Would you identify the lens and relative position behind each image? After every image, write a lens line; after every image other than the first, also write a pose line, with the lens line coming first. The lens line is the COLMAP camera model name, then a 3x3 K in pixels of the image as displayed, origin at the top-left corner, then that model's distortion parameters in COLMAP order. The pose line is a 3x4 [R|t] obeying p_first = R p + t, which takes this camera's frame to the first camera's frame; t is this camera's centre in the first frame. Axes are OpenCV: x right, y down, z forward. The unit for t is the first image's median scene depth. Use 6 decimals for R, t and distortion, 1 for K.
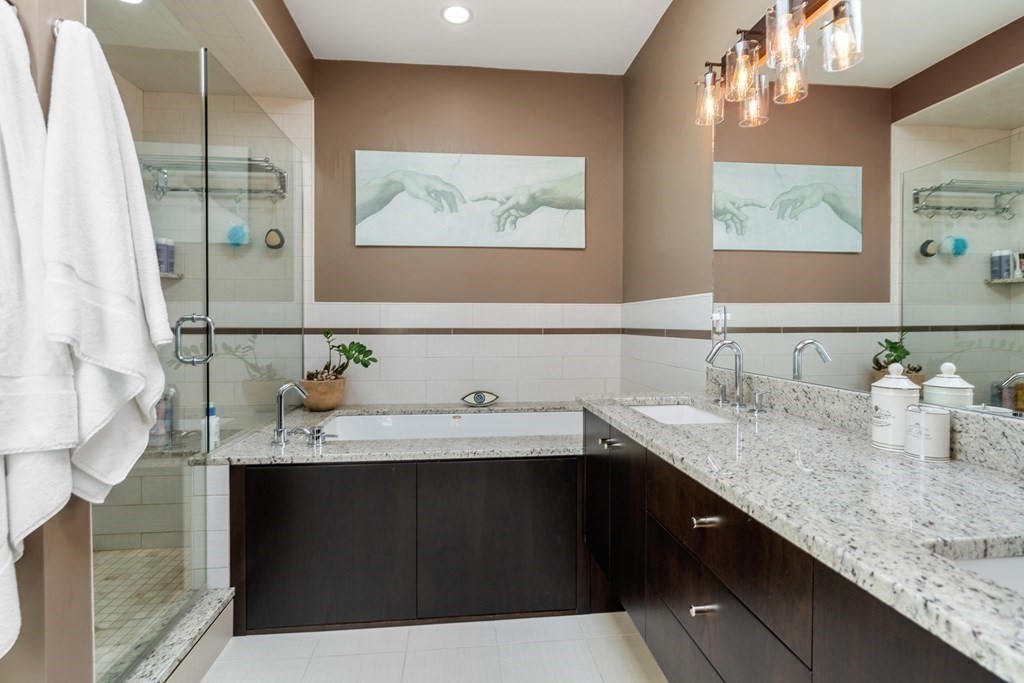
lens RADIAL K [[481.3, 0, 512.9], [0, 481.3, 338.0], [0, 0, 1]] dist [-0.003762, 0.003576]
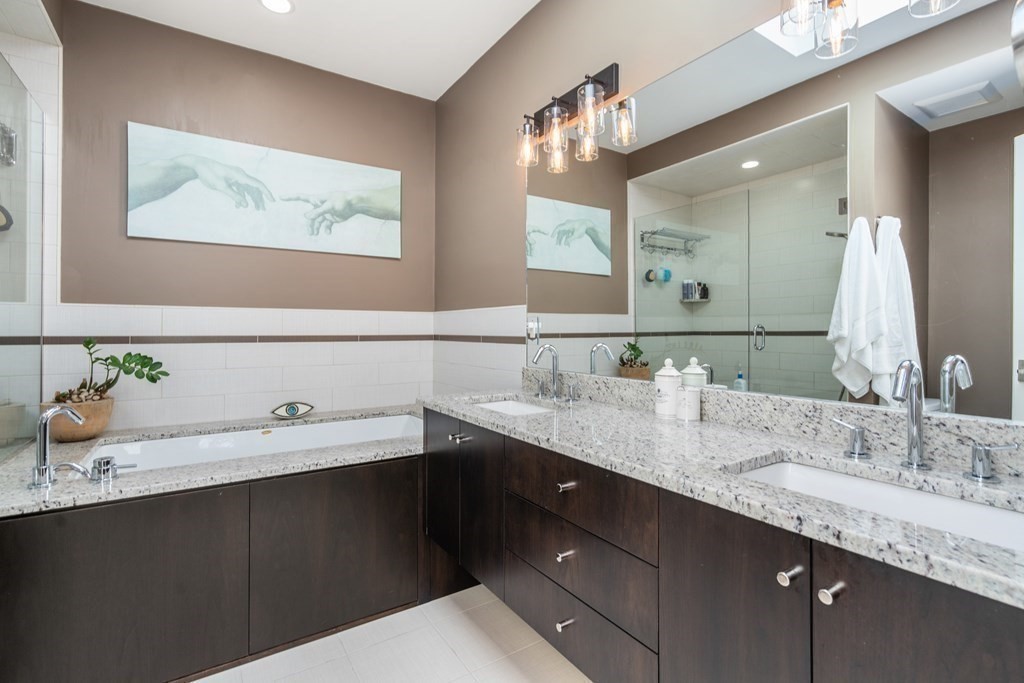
lens RADIAL K [[481.3, 0, 507.0], [0, 481.3, 337.0], [0, 0, 1]] dist [-0.003762, 0.003576]
pose [[0.890129, -0.006484, 0.455663, -0.166908], [0.013189, 0.999846, -0.011537, -0.001312], [-0.455518, 0.016279, 0.890078, -0.039658]]
